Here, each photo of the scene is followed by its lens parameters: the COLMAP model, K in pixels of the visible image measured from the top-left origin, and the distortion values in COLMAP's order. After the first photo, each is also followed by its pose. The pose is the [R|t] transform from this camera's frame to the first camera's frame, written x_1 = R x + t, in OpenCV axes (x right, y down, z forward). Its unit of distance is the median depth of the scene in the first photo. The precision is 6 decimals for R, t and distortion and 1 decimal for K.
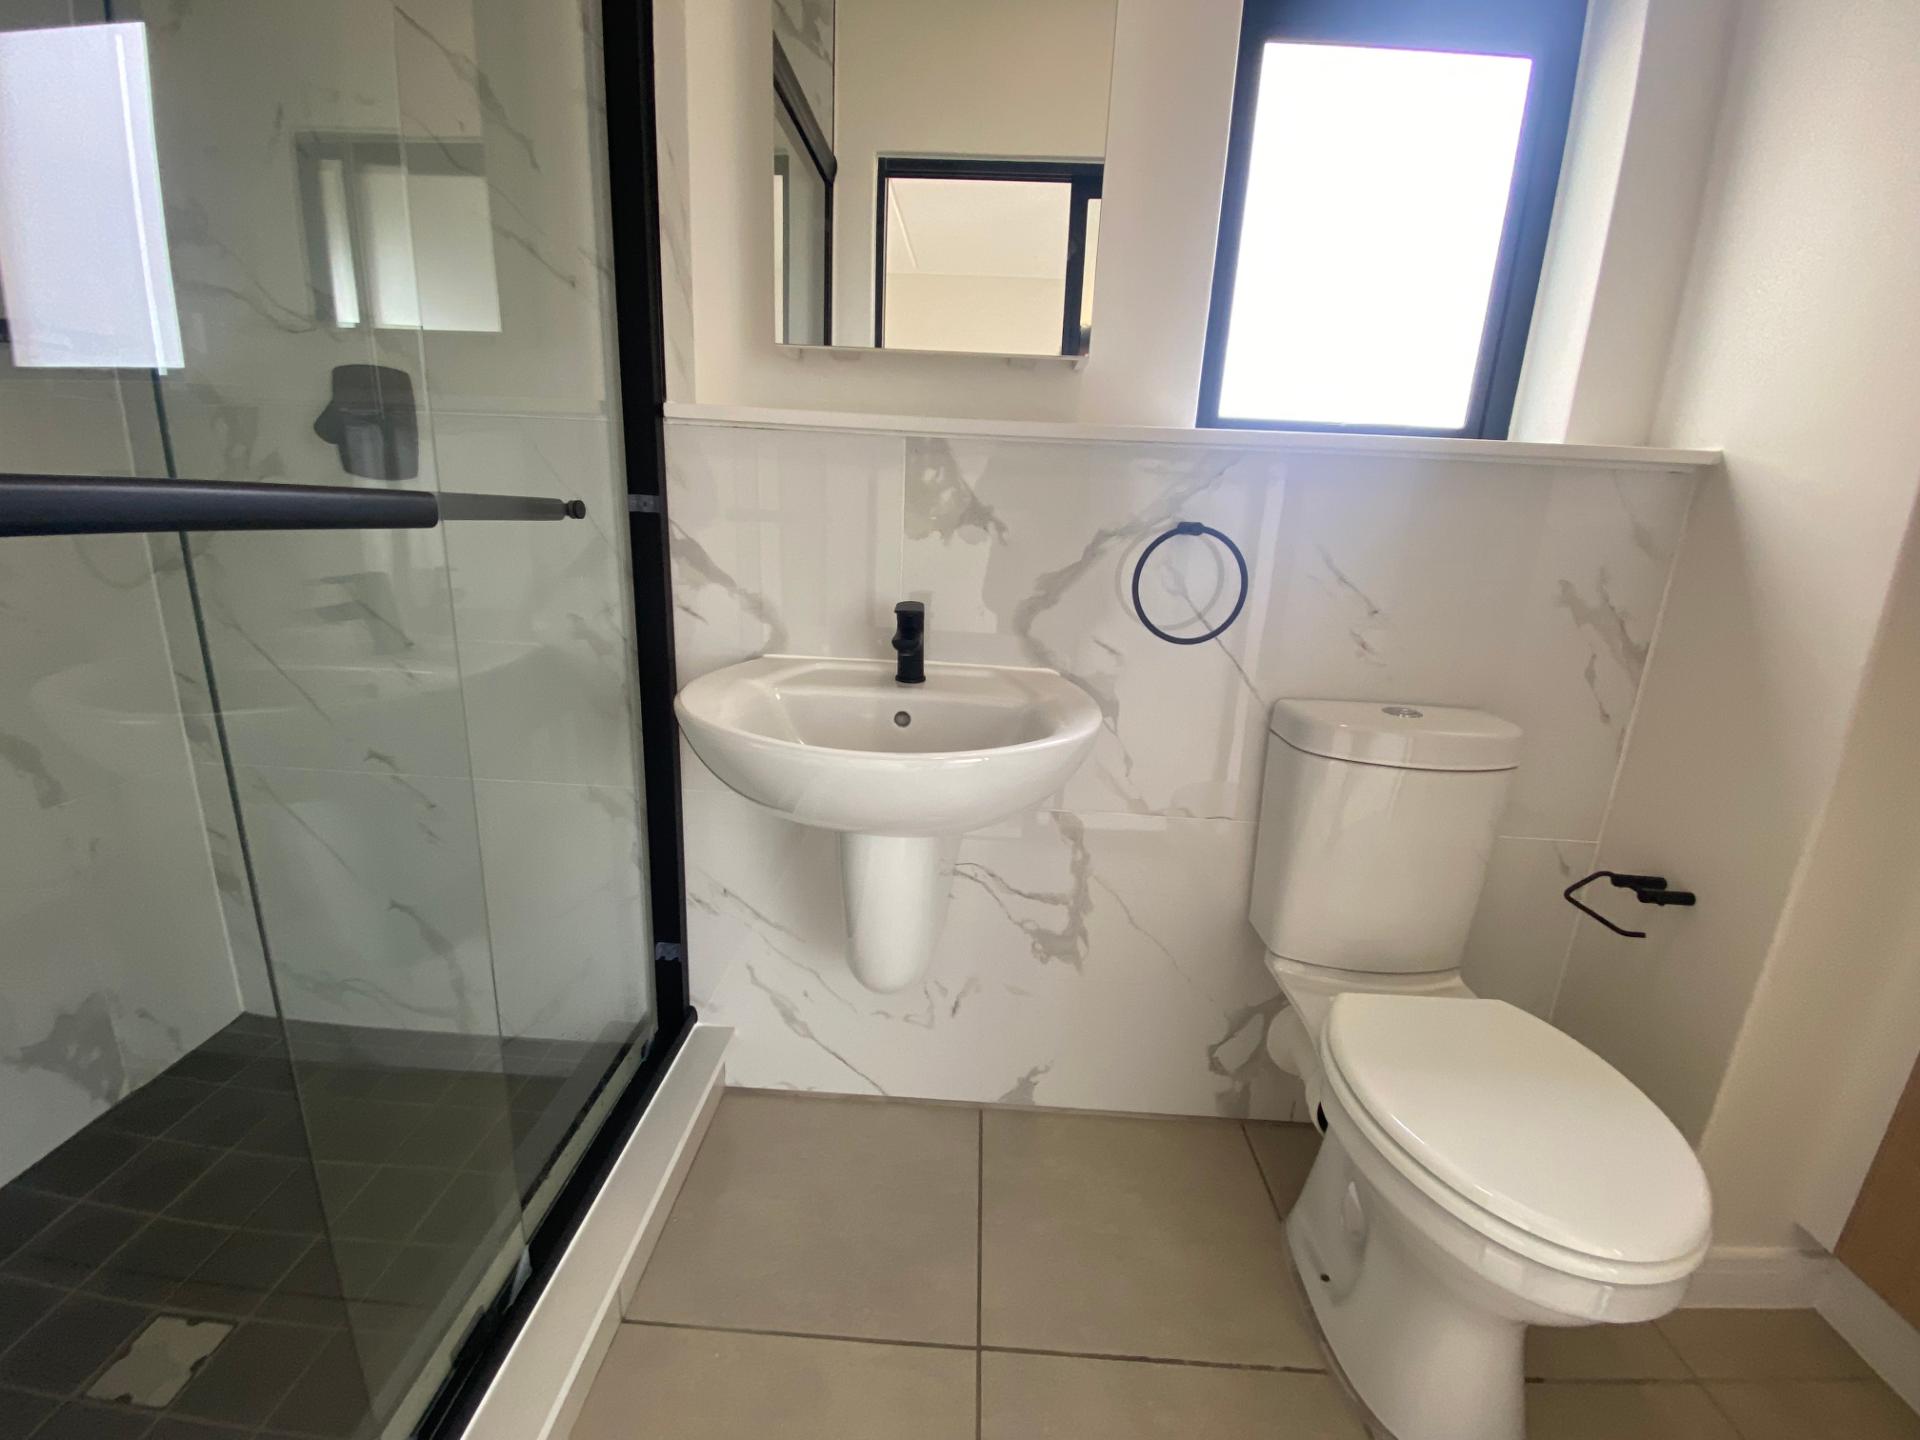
lens RADIAL K [[776.5, 0, 955.8], [0, 776.5, 716.2], [0, 0, 1]] dist [0.016507, -0.017696]
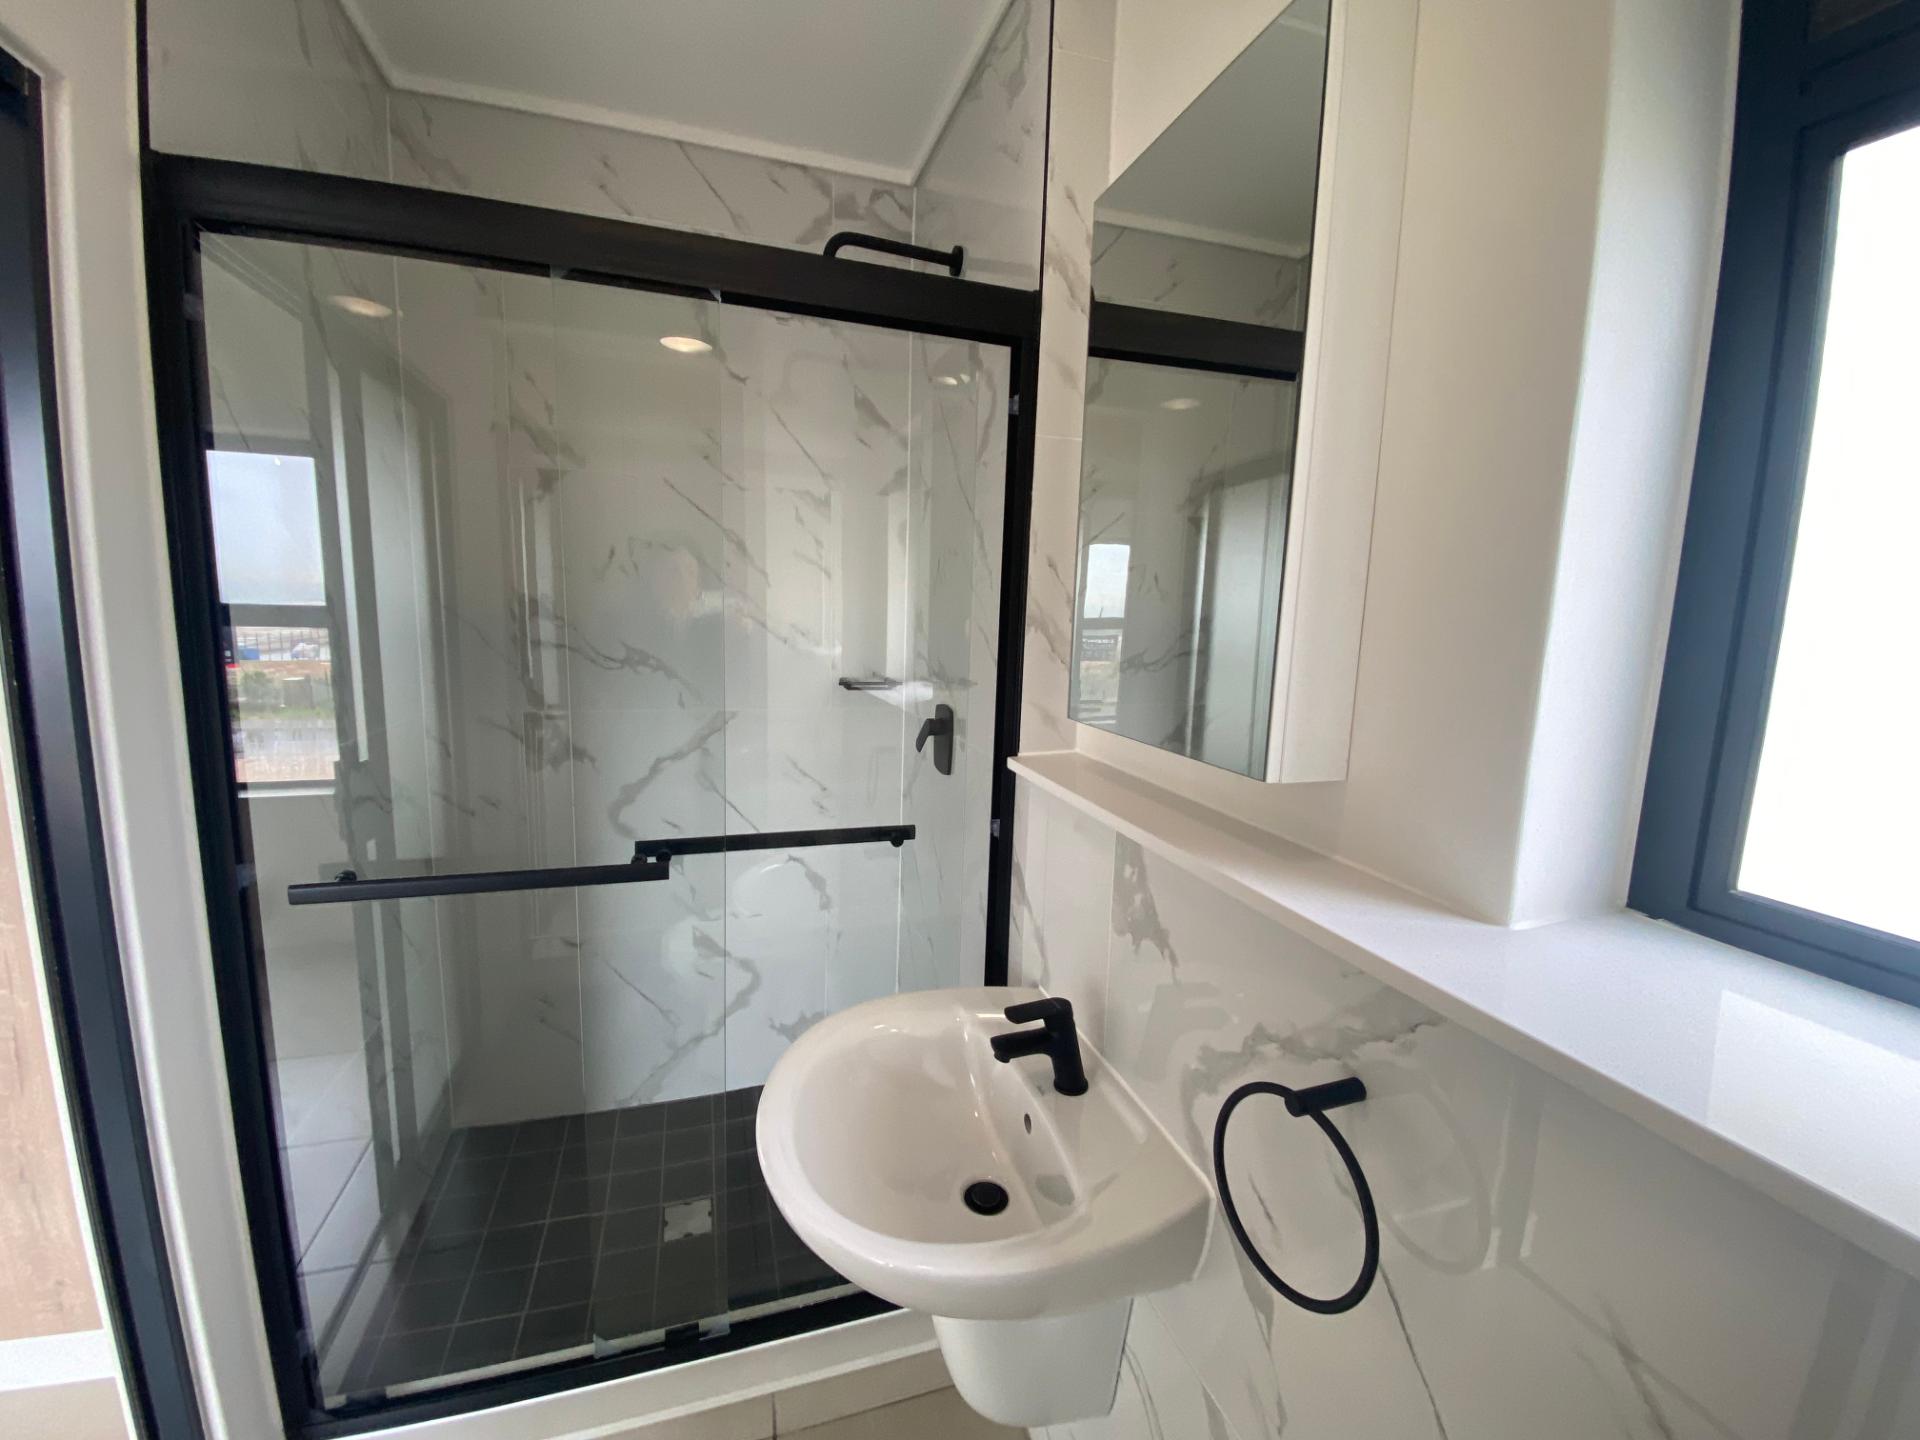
lens RADIAL K [[776.5, 0, 955.8], [0, 776.5, 716.2], [0, 0, 1]] dist [0.016507, -0.017696]
pose [[0.351197, 0.100289, -0.930915, 0.684197], [-0.253106, 0.967399, 0.008733, -0.432236], [0.901442, 0.232553, 0.365131, 0.467171]]
